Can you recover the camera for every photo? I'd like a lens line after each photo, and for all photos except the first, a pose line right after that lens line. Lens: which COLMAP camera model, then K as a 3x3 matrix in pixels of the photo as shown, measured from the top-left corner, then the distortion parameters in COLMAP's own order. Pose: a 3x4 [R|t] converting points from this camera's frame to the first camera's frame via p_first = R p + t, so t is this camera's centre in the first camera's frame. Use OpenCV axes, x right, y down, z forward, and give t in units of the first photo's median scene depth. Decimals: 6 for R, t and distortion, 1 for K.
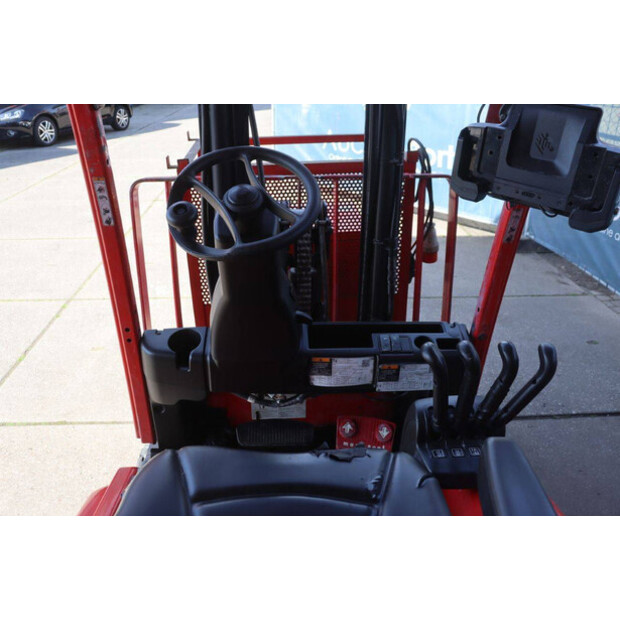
lens RADIAL K [[535.0, 0, 322.5], [0, 535.0, 305.0], [0, 0, 1]] dist [-0.094684, 0.041712]
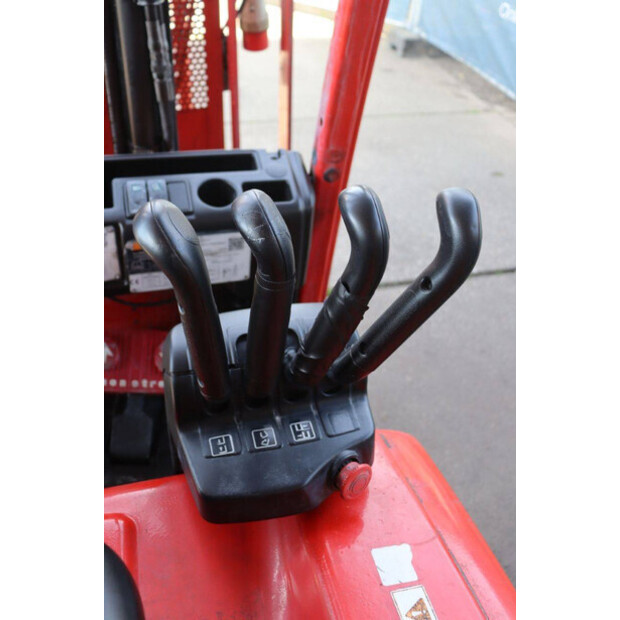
lens RADIAL K [[607.8, 0, 309.5], [0, 607.8, 307.4], [0, 0, 1]] dist [-0.059628, 0.000000]
pose [[0.979205, -0.085697, 0.183882, 0.160681], [0.032768, 0.961309, 0.273518, 0.021194], [-0.200207, -0.261804, 0.944127, 0.406162]]
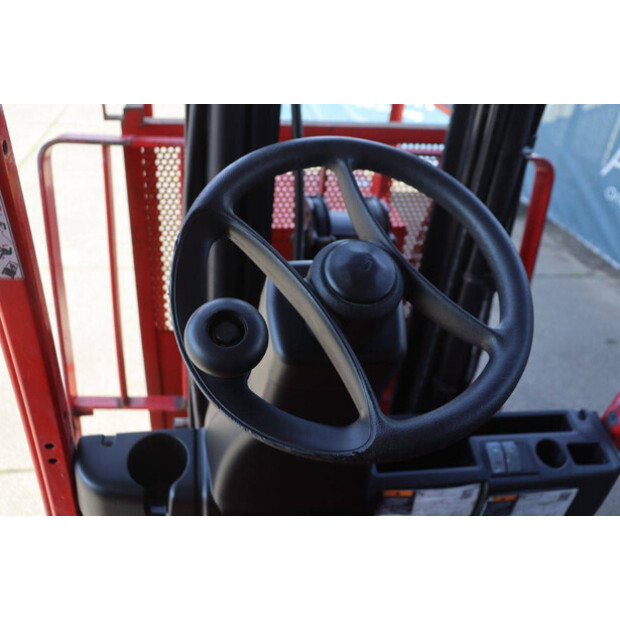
lens RADIAL K [[576.6, 0, 313.4], [0, 576.6, 312.6], [0, 0, 1]] dist [-0.039978, 0.000000]
pose [[0.990278, 0.017869, 0.137949, -0.180956], [-0.035804, 0.991044, 0.128645, -0.168441], [-0.134415, -0.132334, 0.982049, 0.401106]]
